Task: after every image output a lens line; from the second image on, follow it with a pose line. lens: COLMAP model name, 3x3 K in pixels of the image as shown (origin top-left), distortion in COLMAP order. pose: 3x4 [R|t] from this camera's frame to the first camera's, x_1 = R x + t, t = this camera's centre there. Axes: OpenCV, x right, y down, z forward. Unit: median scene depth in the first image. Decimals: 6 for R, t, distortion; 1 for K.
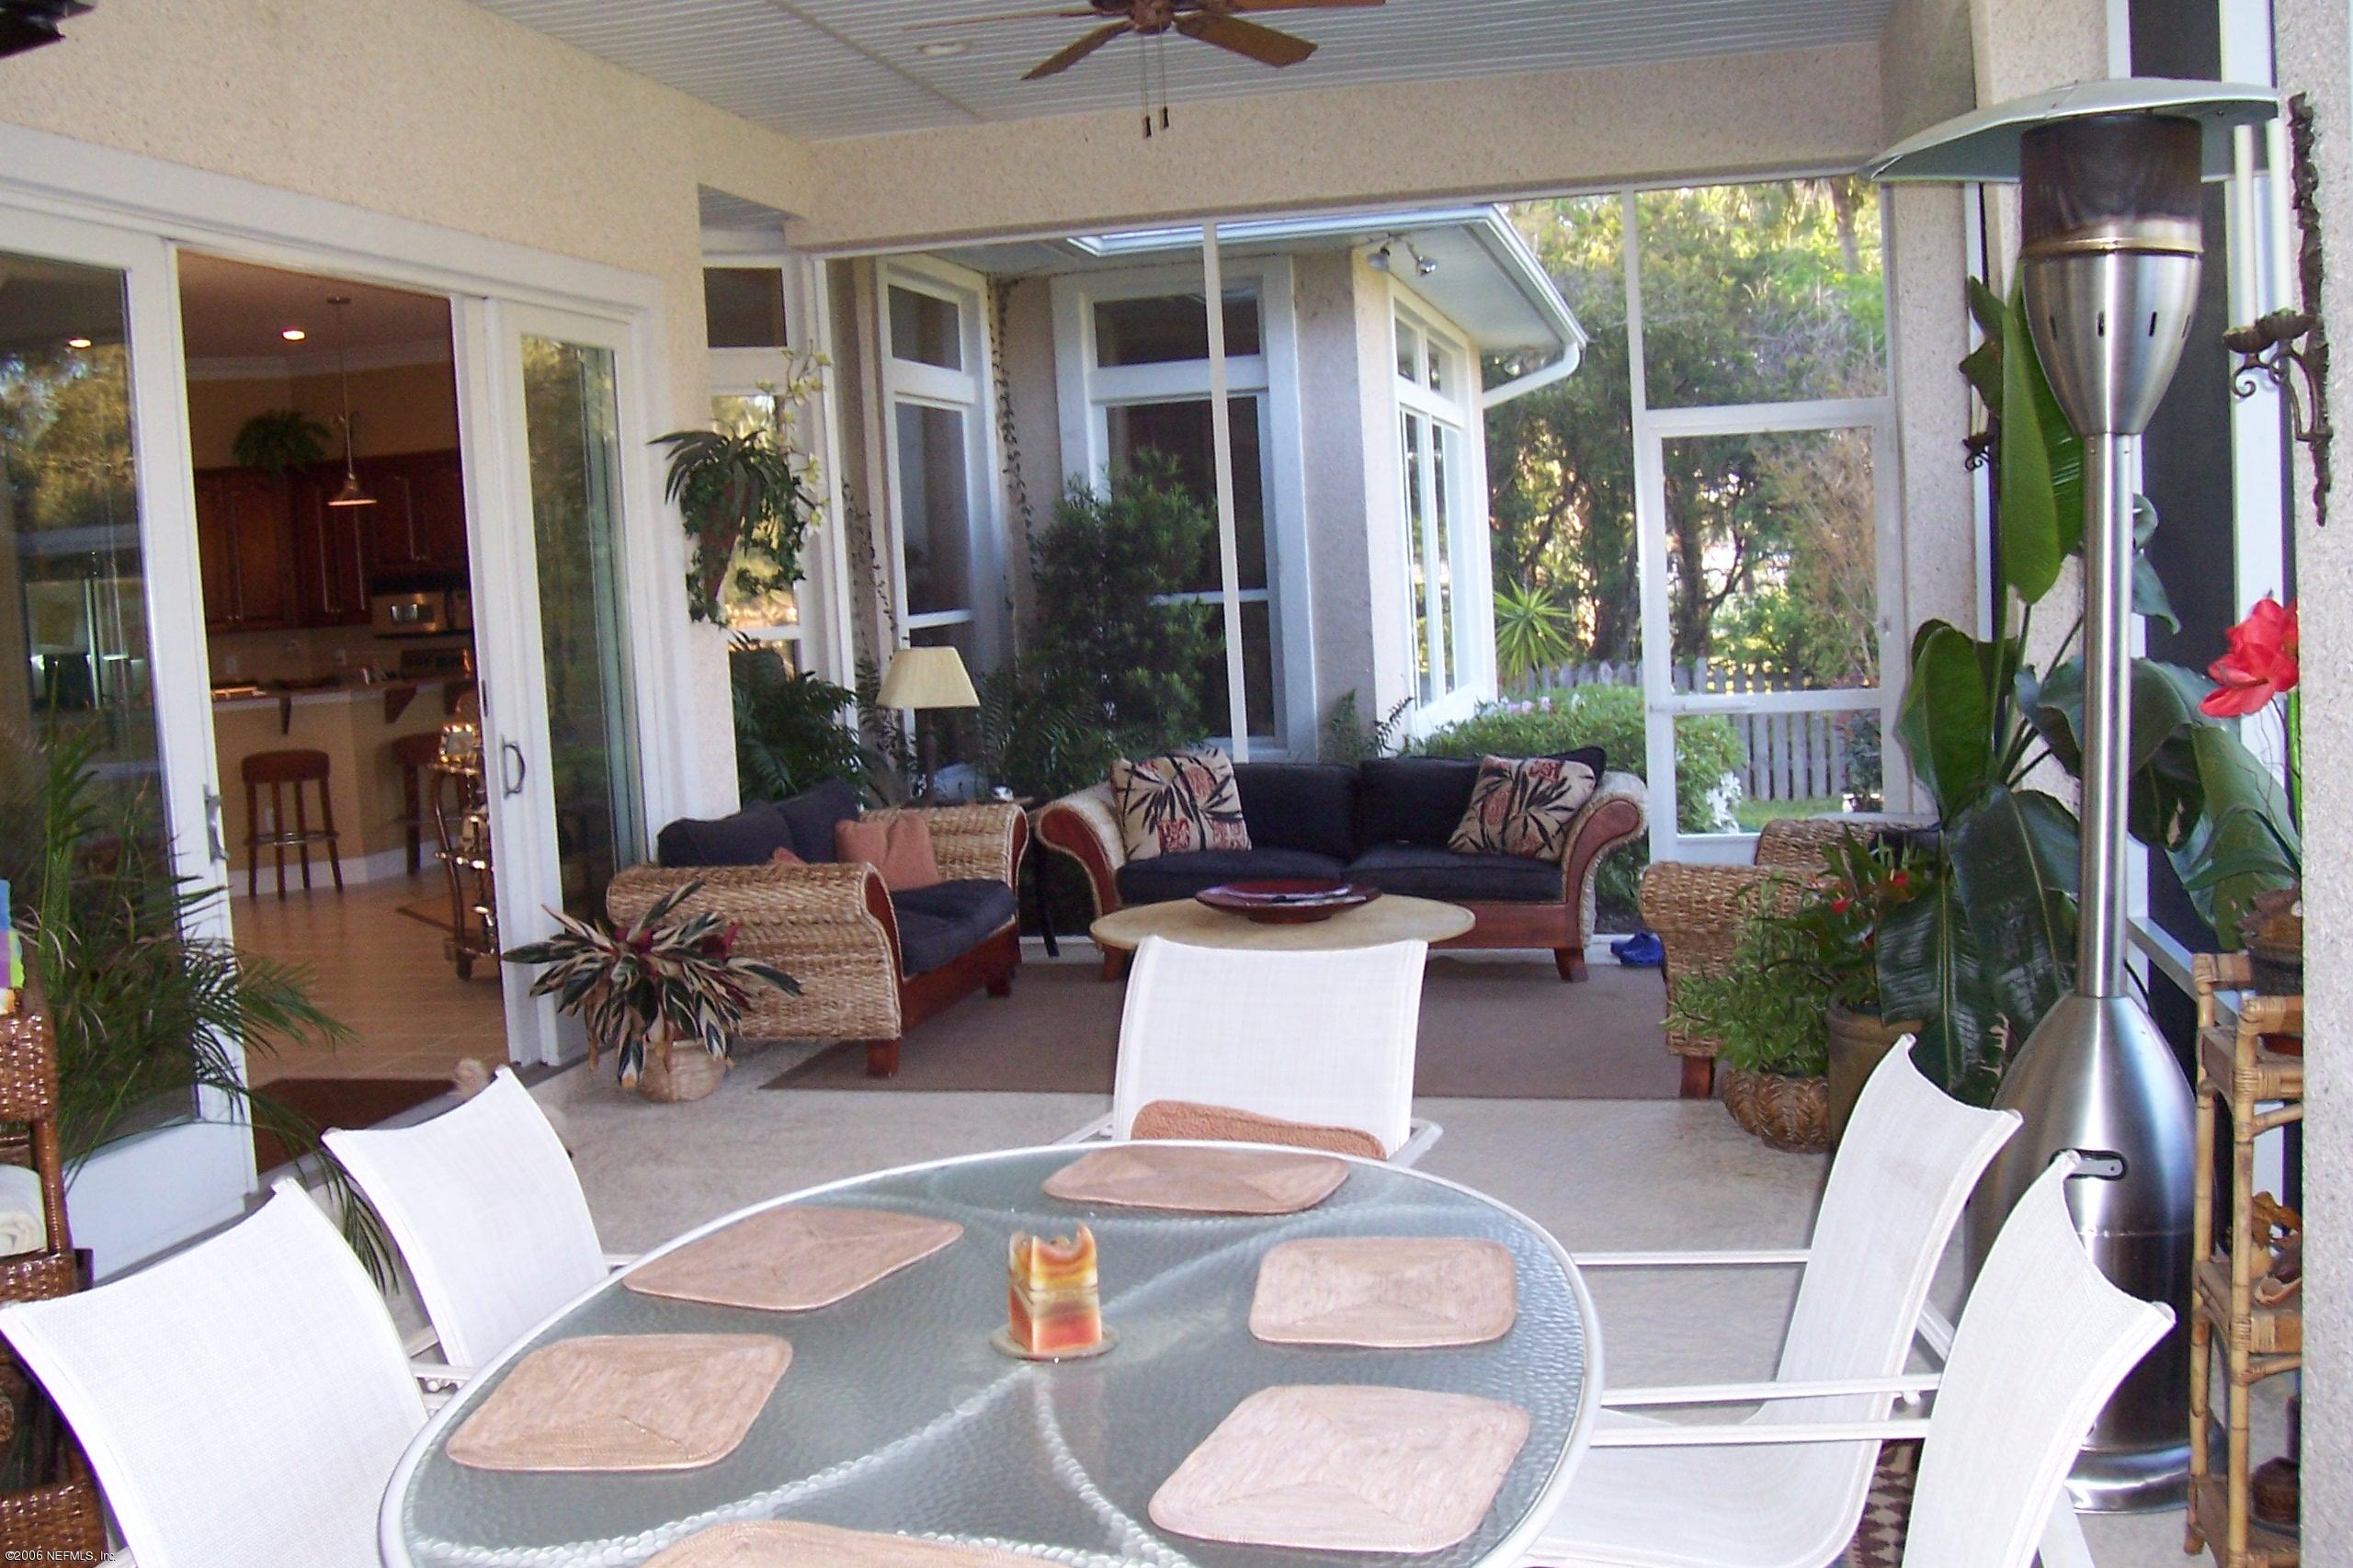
lens RADIAL K [[2438.7, 0, 1176.5], [0, 2438.7, 784.0], [0, 0, 1]] dist [-0.186495, 0.267522]
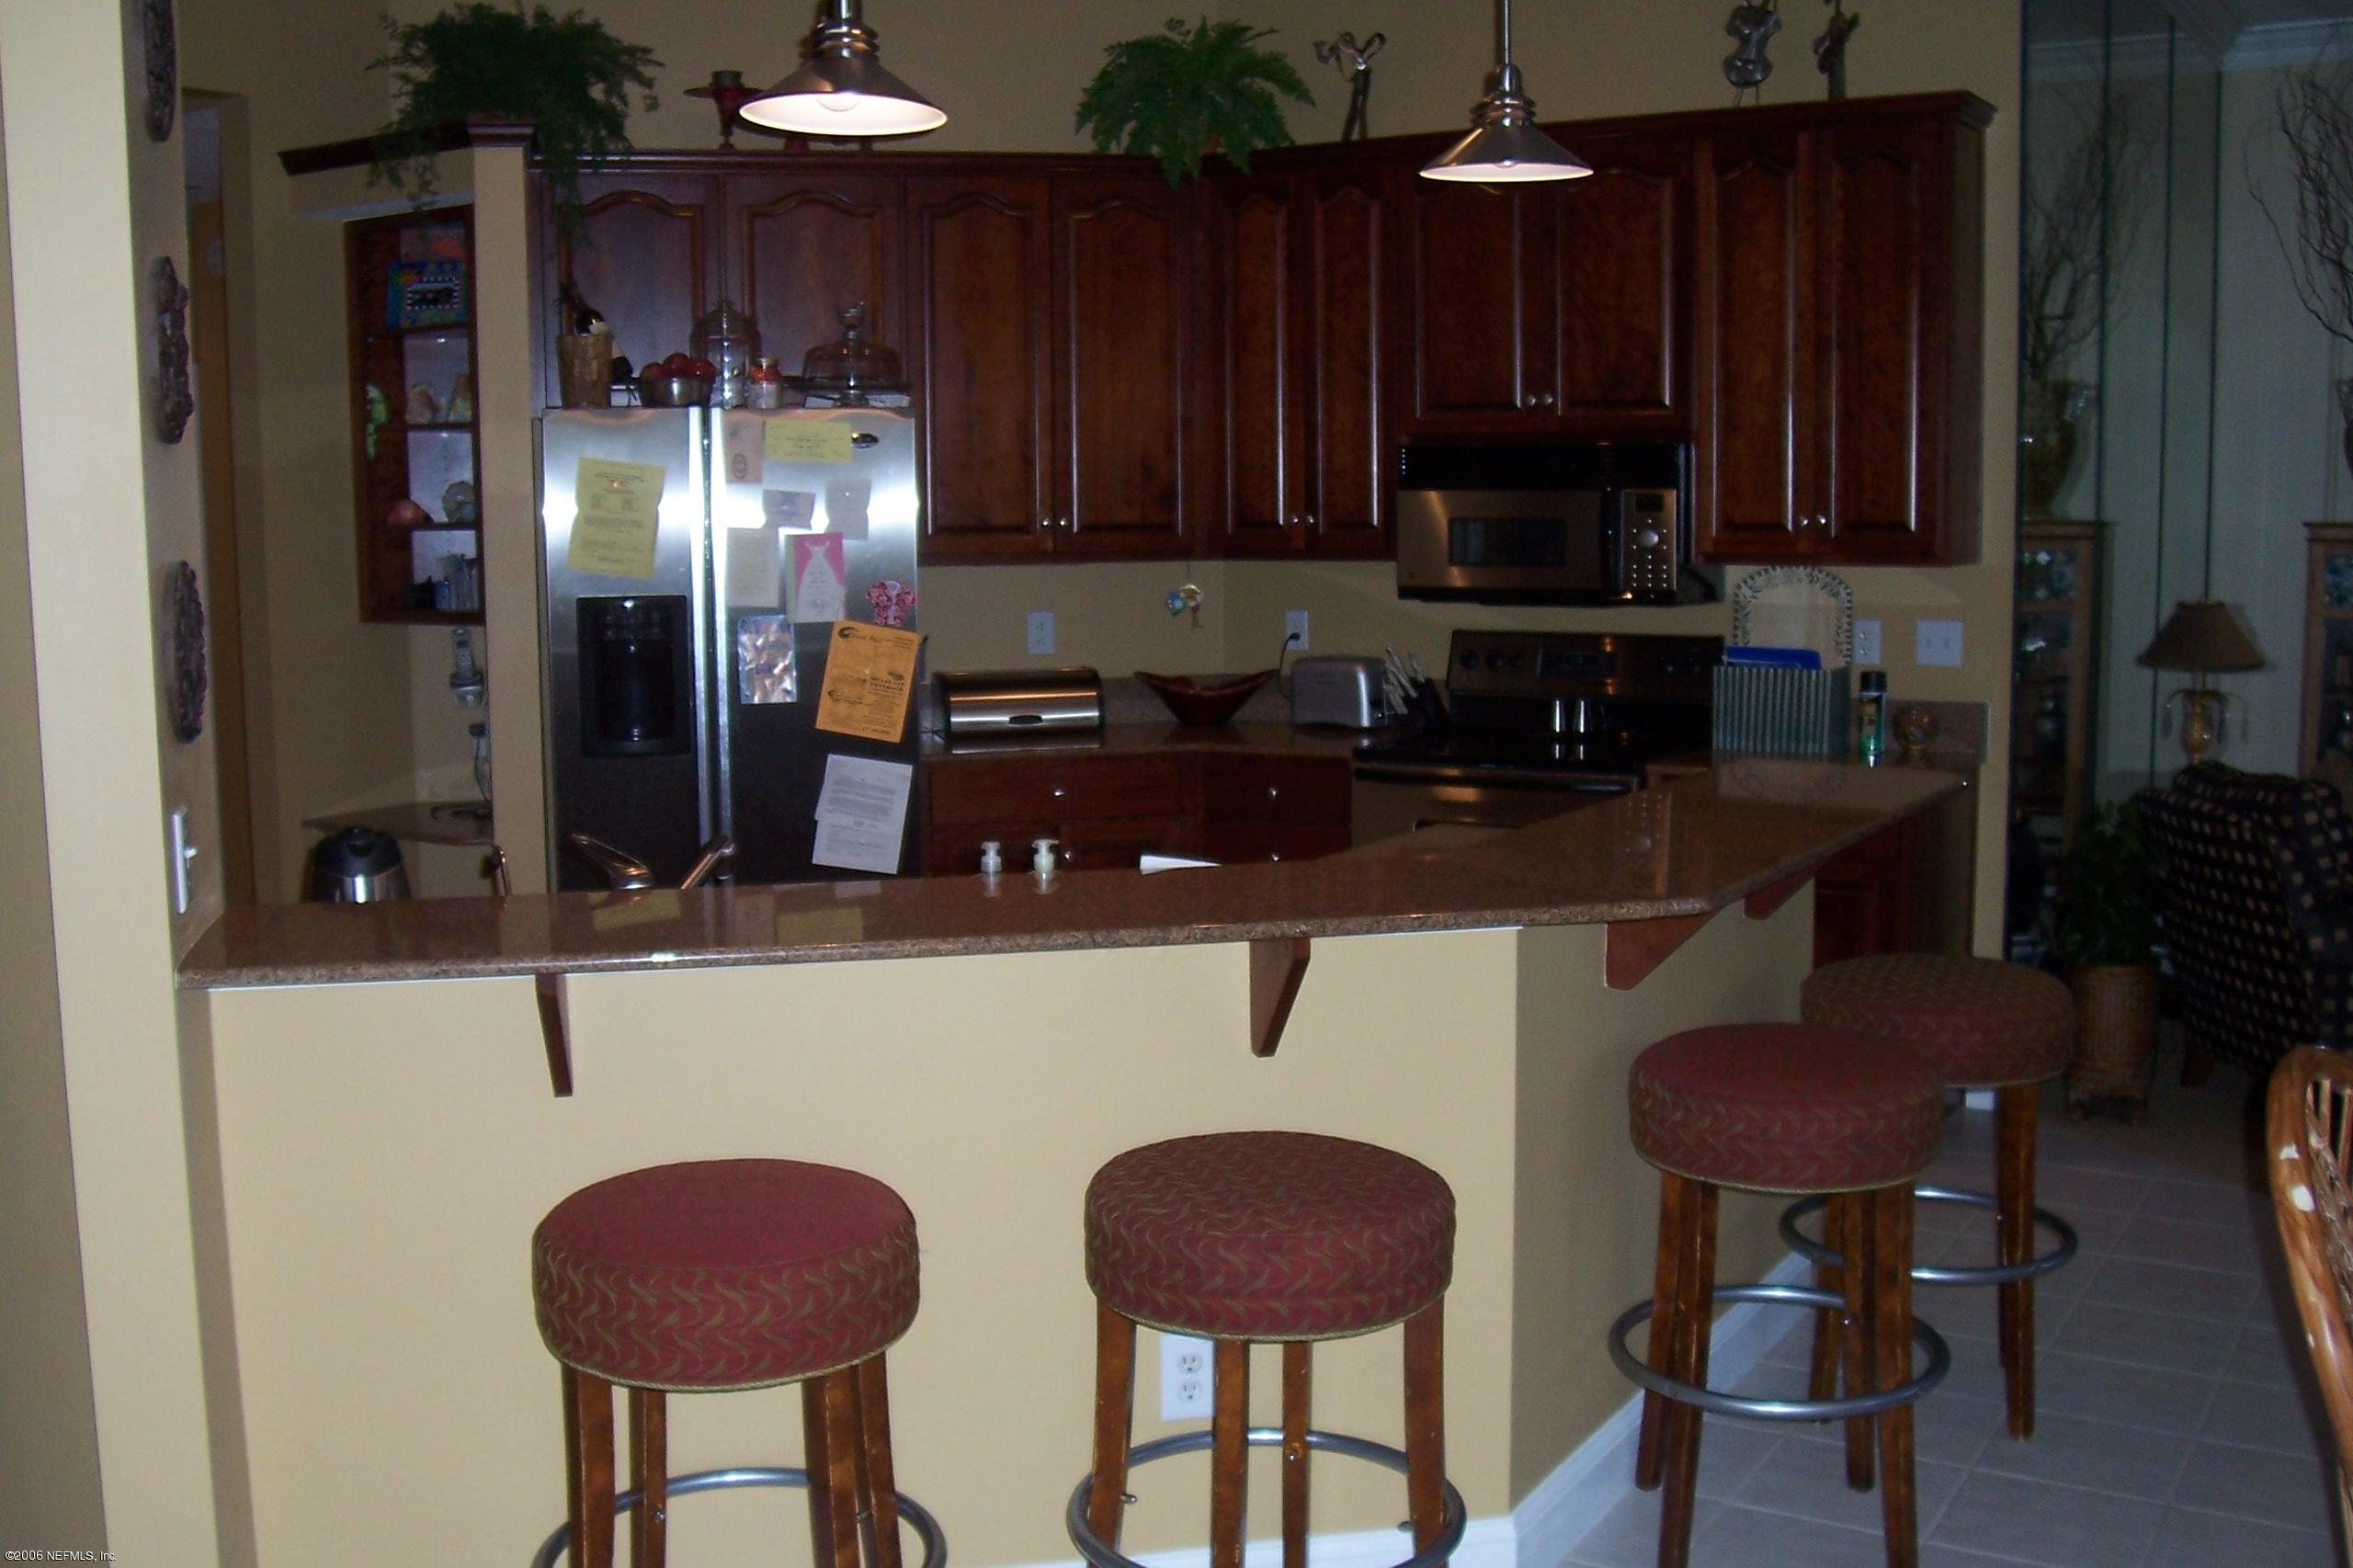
lens RADIAL K [[2360.4, 0, 1176.5], [0, 2360.4, 784.0], [0, 0, 1]] dist [-0.002039, -0.000598]
pose [[0.948261, 0.079505, -0.307377, -0.248418], [-0.069738, 0.996653, 0.042647, -0.044439], [0.309739, -0.019005, 0.950632, 0.621090]]
